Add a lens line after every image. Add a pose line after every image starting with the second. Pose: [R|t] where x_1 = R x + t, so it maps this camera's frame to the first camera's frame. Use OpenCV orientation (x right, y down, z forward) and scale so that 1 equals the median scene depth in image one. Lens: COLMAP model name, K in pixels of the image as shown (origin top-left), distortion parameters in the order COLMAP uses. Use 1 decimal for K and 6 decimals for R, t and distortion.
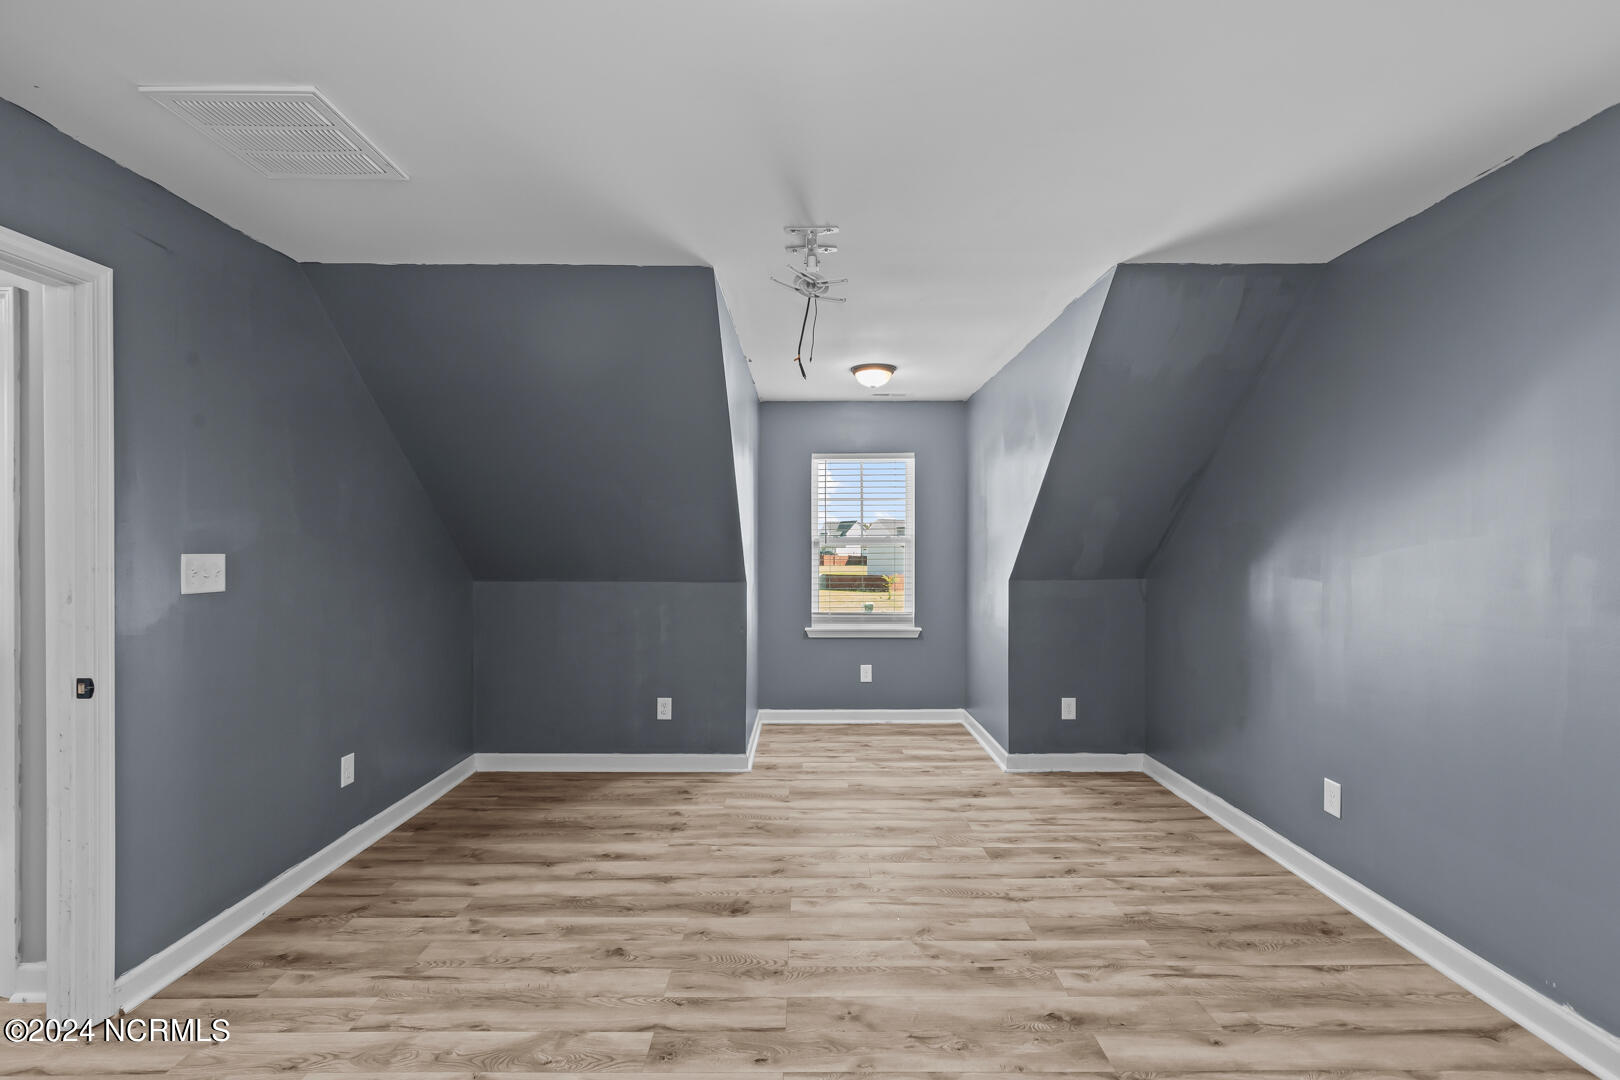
lens RADIAL K [[731.7, 0, 818.5], [0, 731.7, 543.0], [0, 0, 1]] dist [0.007225, -0.001372]
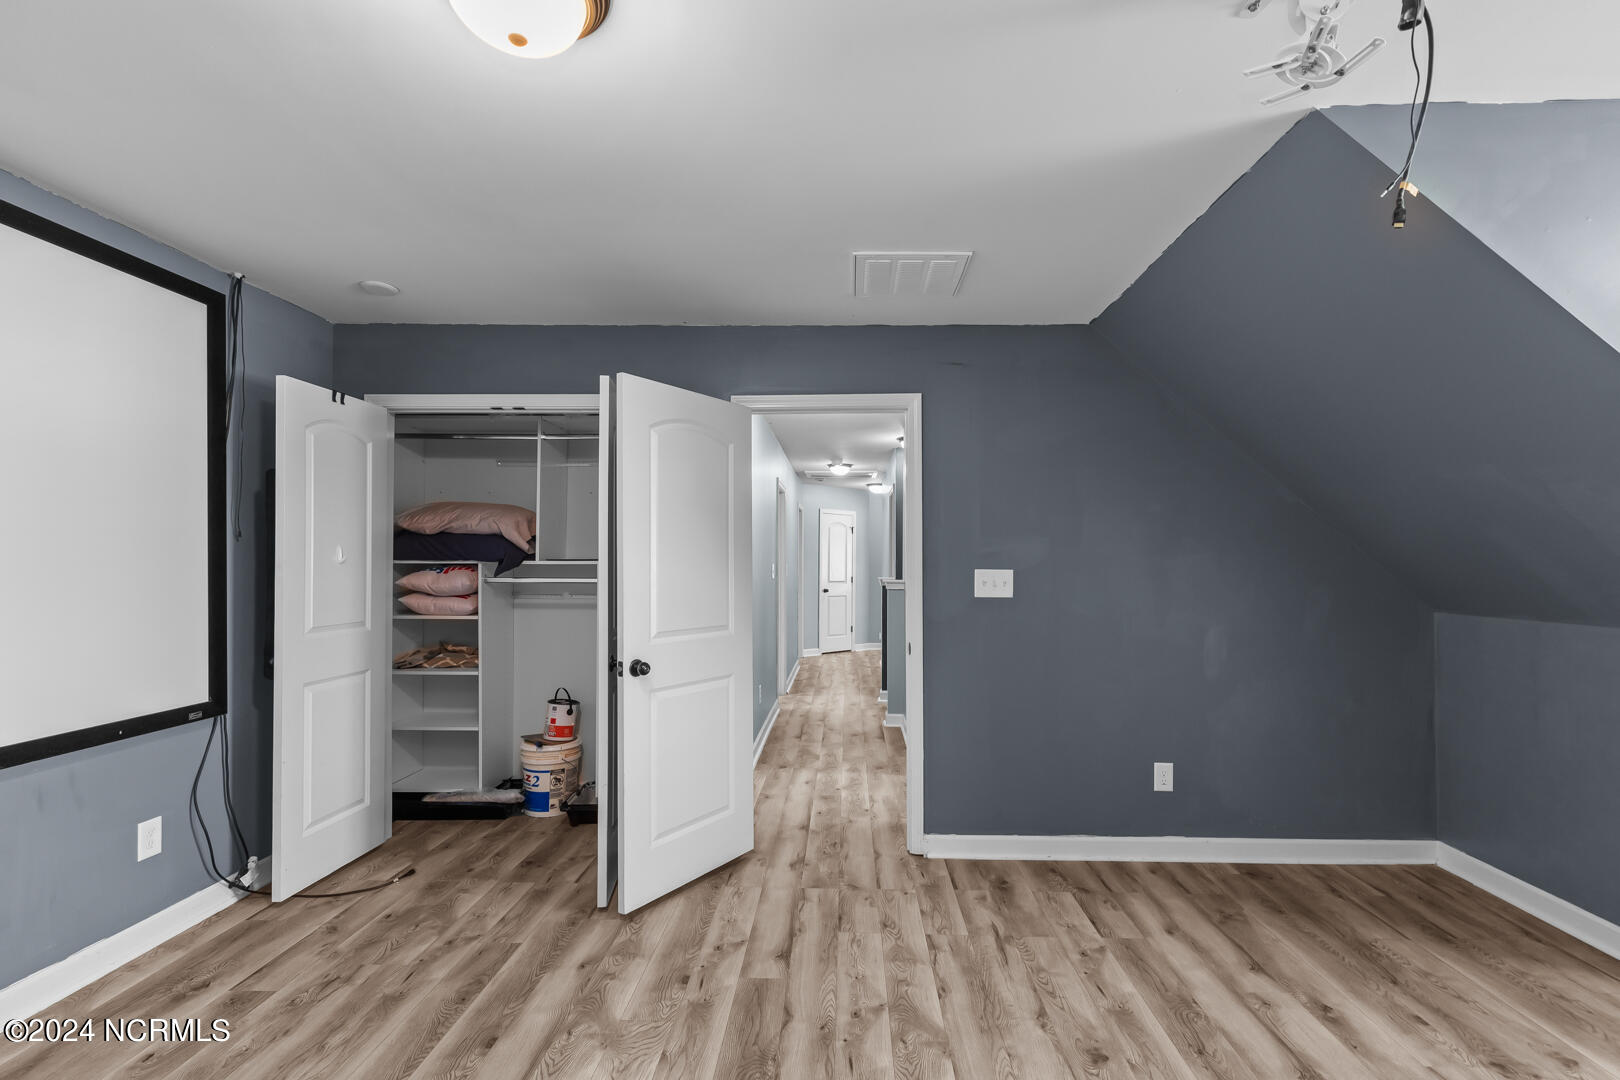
lens RADIAL K [[731.7, 0, 822.9], [0, 731.7, 553.1], [0, 0, 1]] dist [0.007225, -0.001372]
pose [[-0.033221, -0.016010, -0.999320, 0.486435], [0.001360, 0.999870, -0.016064, 0.005016], [0.999447, -0.001892, -0.033195, 0.617592]]
